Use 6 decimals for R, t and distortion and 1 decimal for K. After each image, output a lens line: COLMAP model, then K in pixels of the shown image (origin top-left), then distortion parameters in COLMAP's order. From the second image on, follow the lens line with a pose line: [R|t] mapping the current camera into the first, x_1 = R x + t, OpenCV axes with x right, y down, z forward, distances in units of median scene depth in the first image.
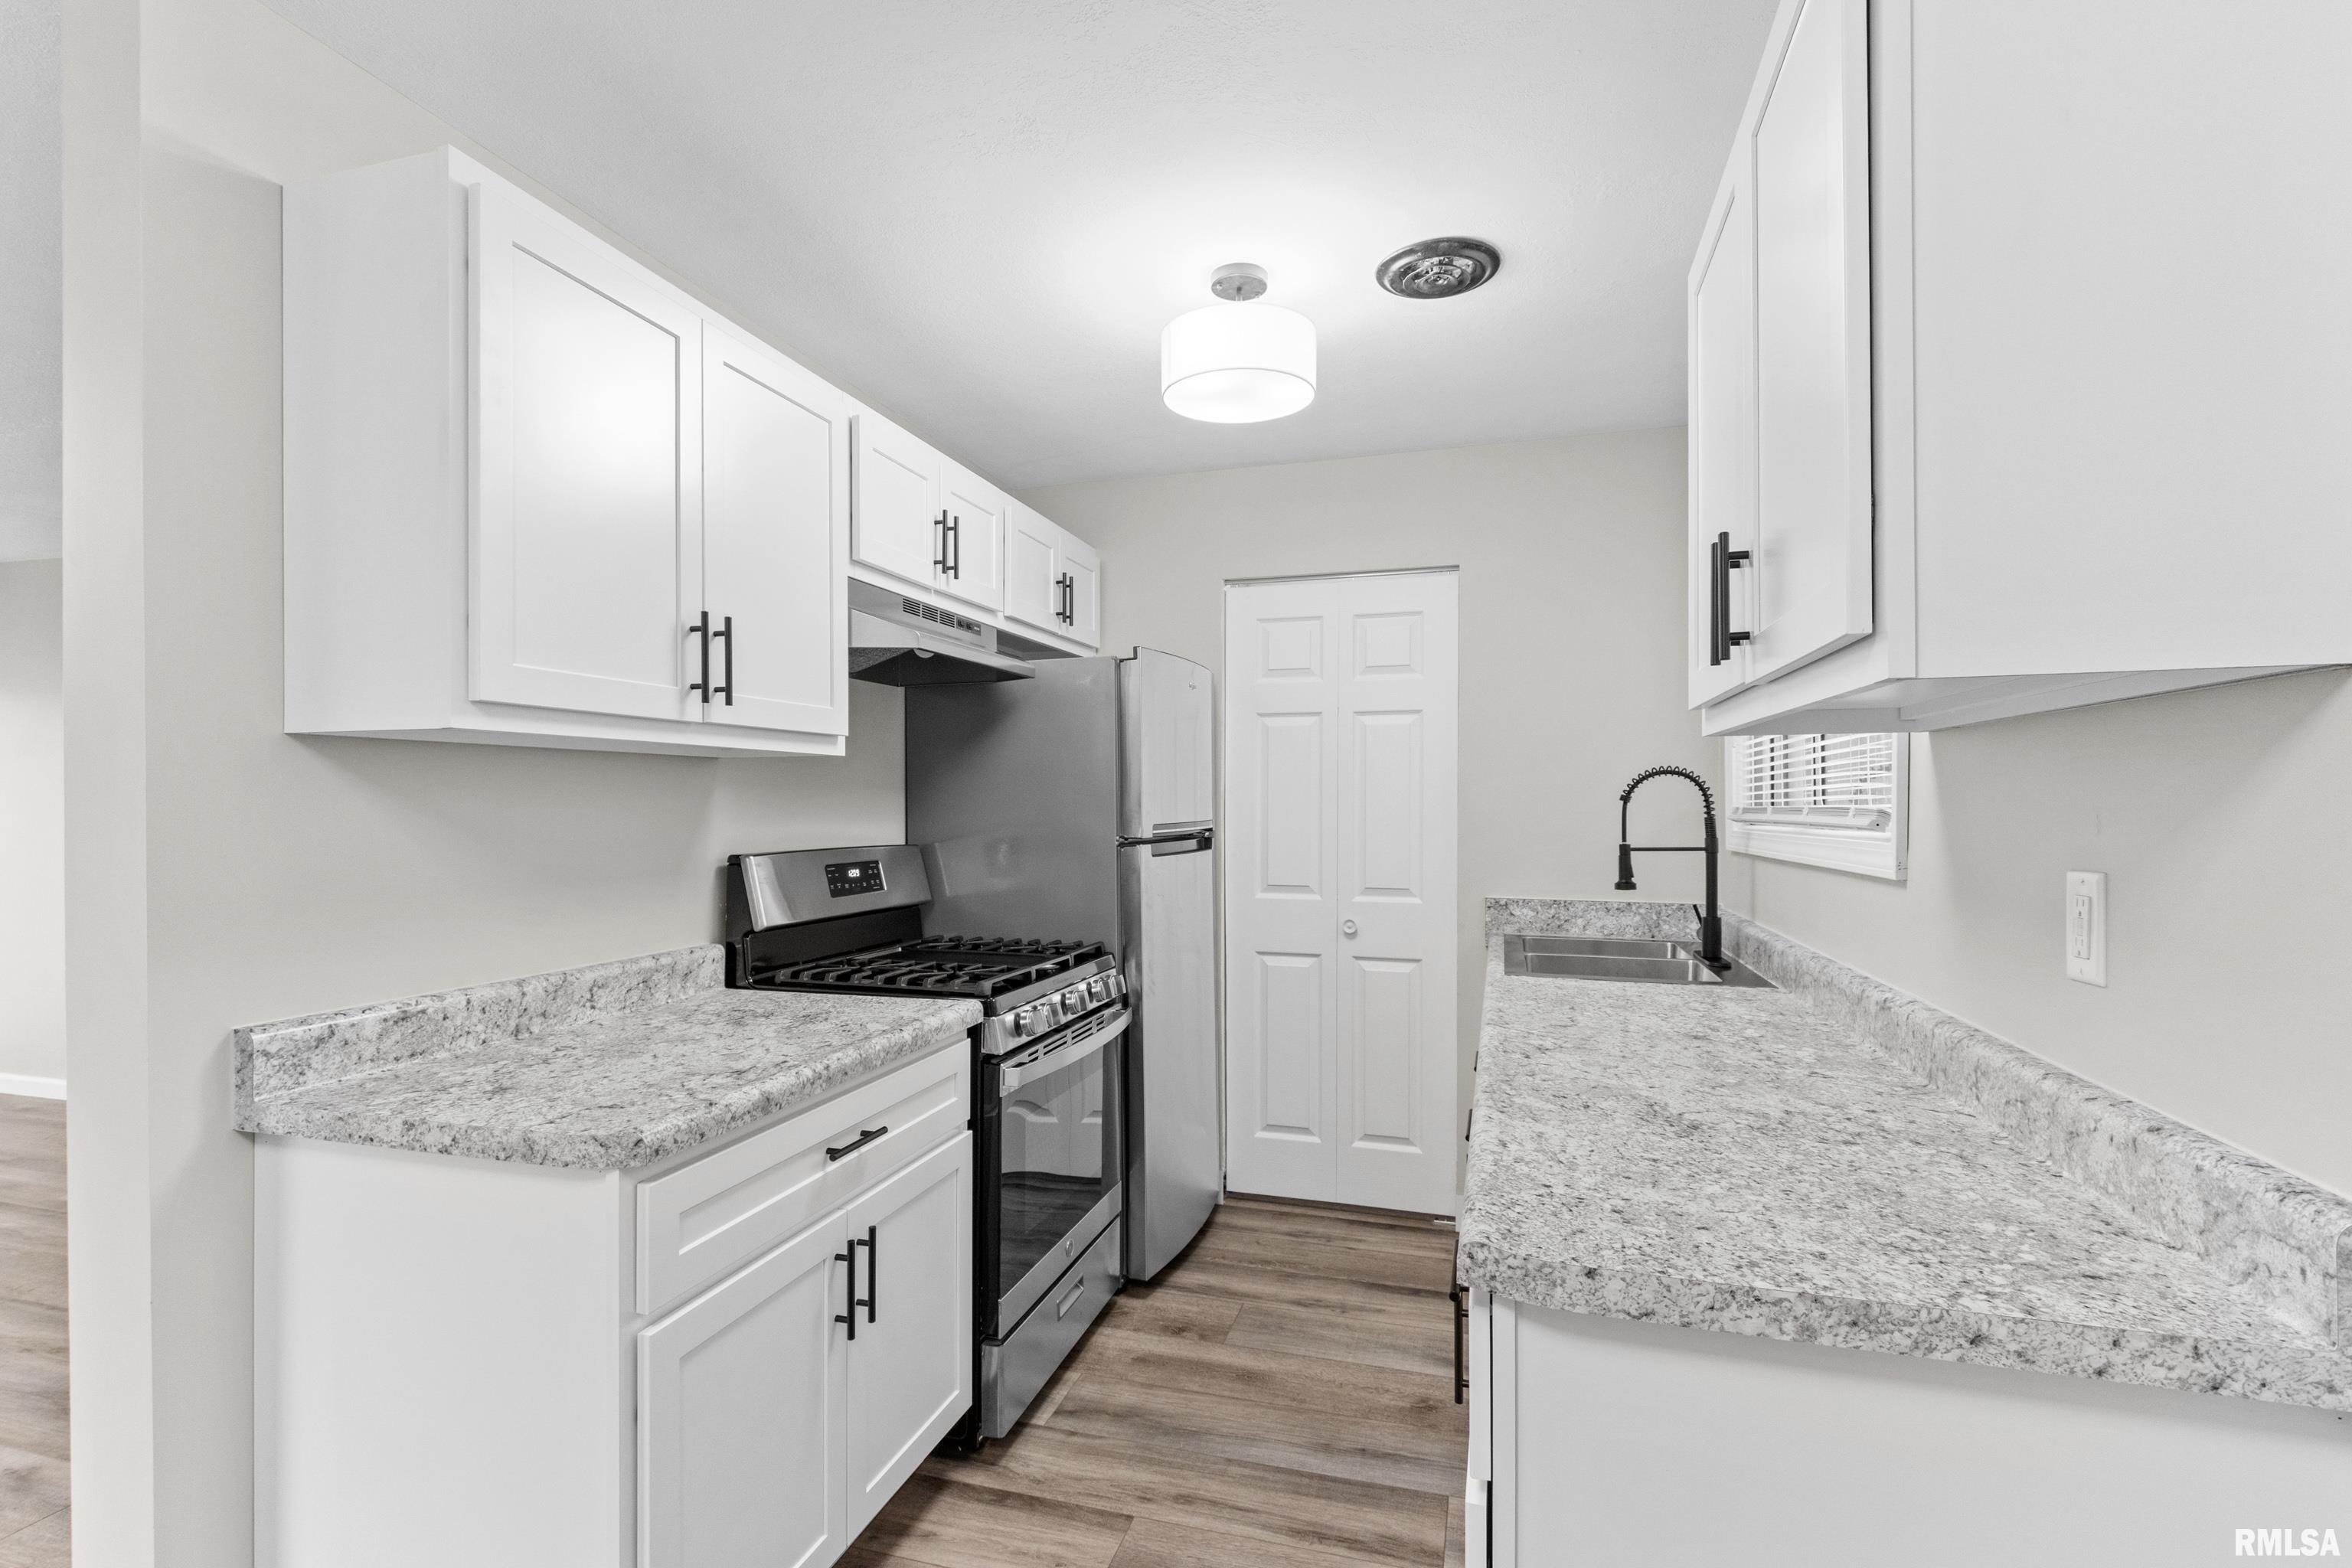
lens RADIAL K [[1097.3, 0, 1158.2], [0, 1097.3, 779.5], [0, 0, 1]] dist [0.030640, -0.022367]
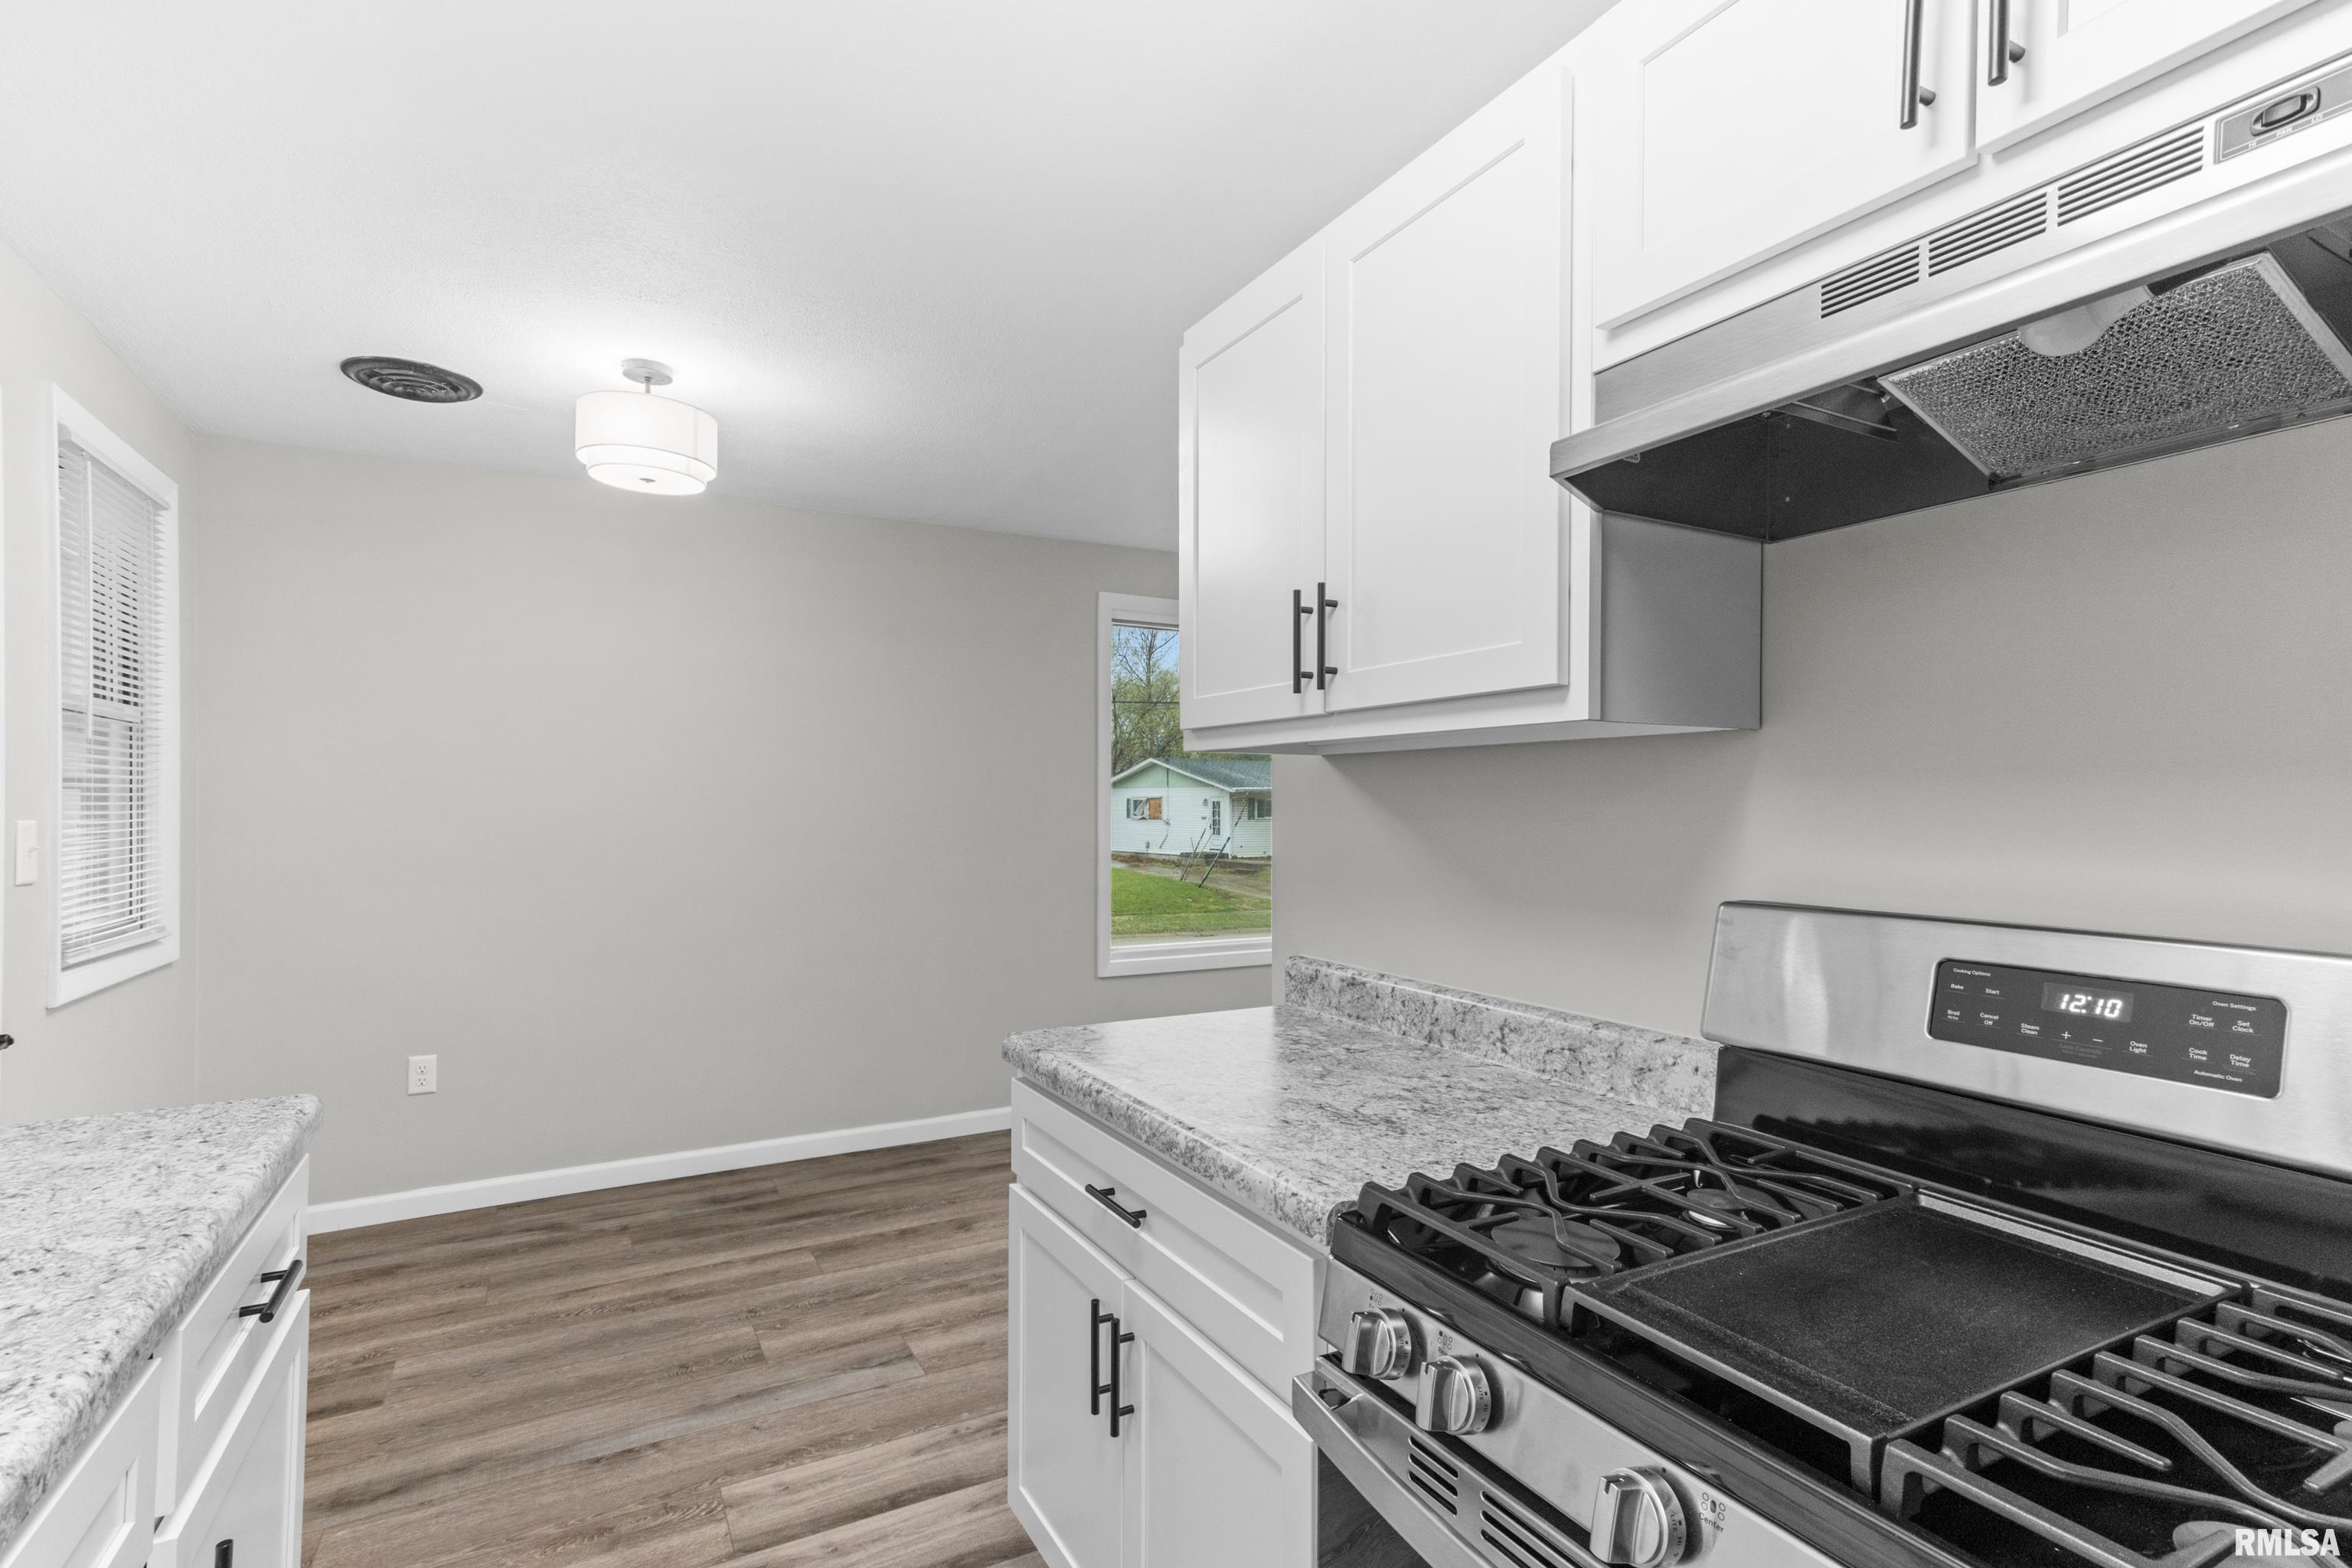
lens RADIAL K [[1082.6, 0, 1147.4], [0, 1082.6, 781.2], [0, 0, 1]] dist [0.003650, 0.000635]
pose [[-0.698260, -0.019136, -0.715589, 0.298053], [0.008473, 0.999352, -0.034992, 0.031109], [0.715794, -0.030496, -0.697645, 1.530856]]
